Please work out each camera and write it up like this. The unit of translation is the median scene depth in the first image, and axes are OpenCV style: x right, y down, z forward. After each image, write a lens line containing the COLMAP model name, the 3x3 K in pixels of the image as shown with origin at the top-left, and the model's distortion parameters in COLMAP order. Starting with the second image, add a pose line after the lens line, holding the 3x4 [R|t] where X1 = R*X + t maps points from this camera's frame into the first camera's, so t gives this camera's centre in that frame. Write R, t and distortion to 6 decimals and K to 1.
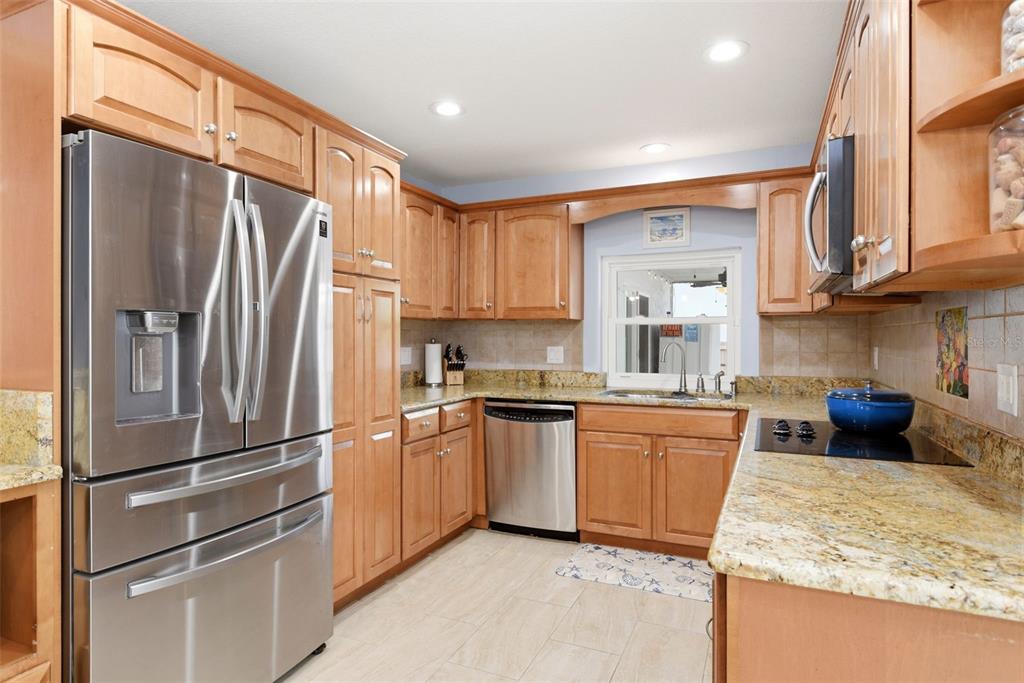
lens RADIAL K [[569.1, 0, 512.0], [0, 569.1, 341.5], [0, 0, 1]] dist [-0.002893, -0.000616]
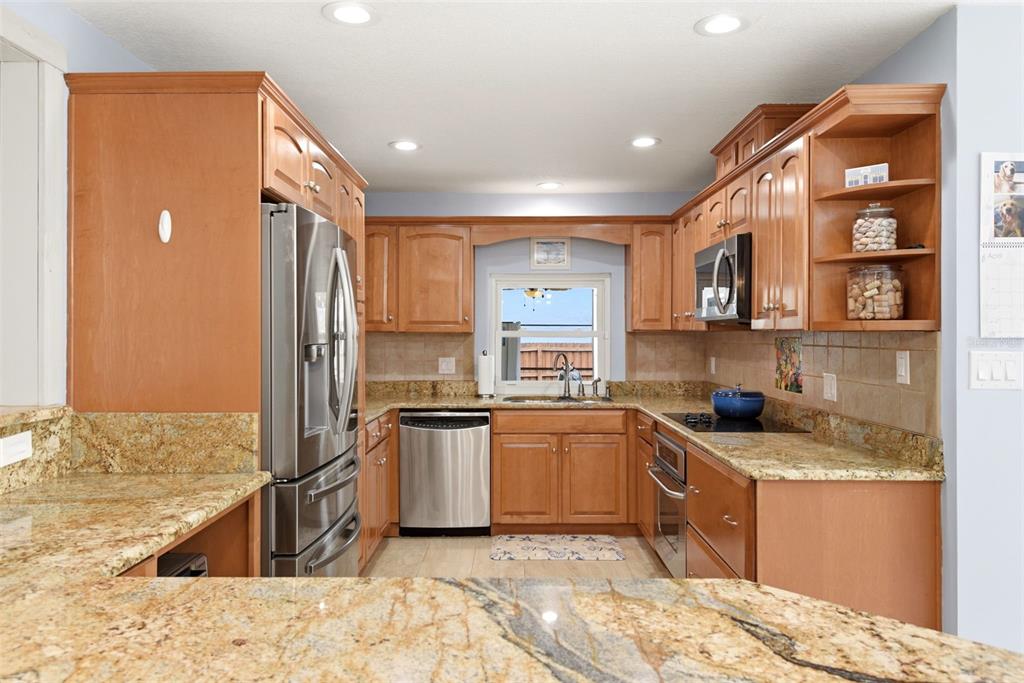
lens RADIAL K [[710.9, 0, 496.4], [0, 710.9, 331.3], [0, 0, 1]] dist [0.005646, -0.000580]
pose [[0.917641, 0.001242, 0.397408, -0.430816], [0.002675, 0.999953, -0.009303, -0.032516], [-0.397401, 0.009600, 0.917595, -0.284418]]
